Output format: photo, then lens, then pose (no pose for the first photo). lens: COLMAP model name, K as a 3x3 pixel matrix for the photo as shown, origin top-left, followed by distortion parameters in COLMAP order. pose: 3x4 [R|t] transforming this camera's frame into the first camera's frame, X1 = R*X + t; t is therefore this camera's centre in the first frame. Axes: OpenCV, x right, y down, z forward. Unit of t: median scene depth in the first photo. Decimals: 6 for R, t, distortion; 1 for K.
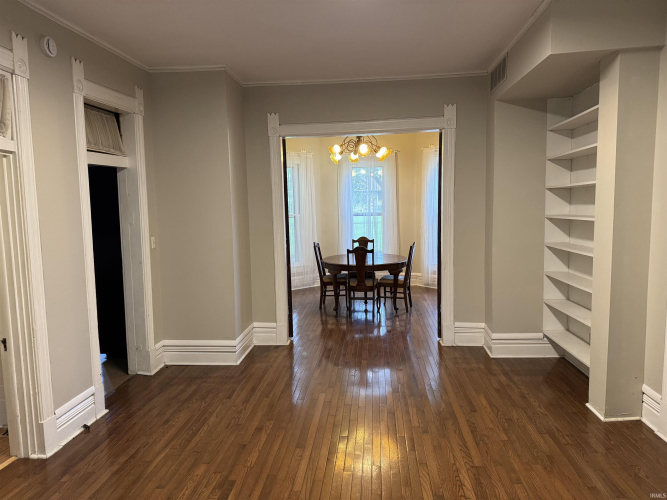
lens RADIAL K [[460.0, 0, 335.6], [0, 460.0, 252.5], [0, 0, 1]] dist [-0.005347, -0.016346]
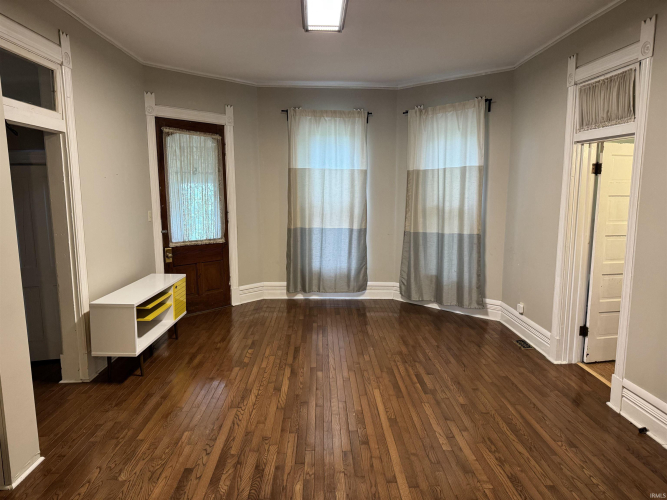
lens RADIAL K [[460.0, 0, 336.0], [0, 460.0, 254.5], [0, 0, 1]] dist [-0.005347, -0.016346]
pose [[-0.992391, 0.039751, -0.116533, 0.149978], [0.010581, 0.970482, 0.240940, -0.184415], [0.122671, 0.237874, -0.963518, 1.825215]]
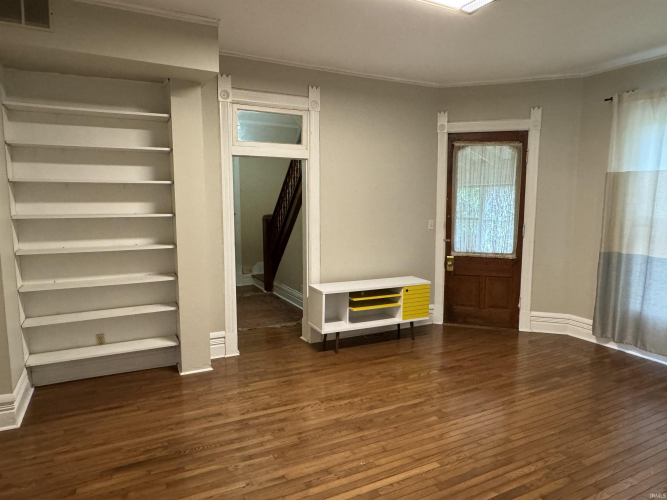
lens RADIAL K [[434.7, 0, 334.3], [0, 434.7, 244.1], [0, 0, 1]] dist [-0.012372, -0.003309]
pose [[-0.527983, -0.061210, 0.847046, -0.629574], [0.094058, 0.987048, 0.129956, -0.110891], [-0.844030, 0.148286, -0.515388, 1.332777]]
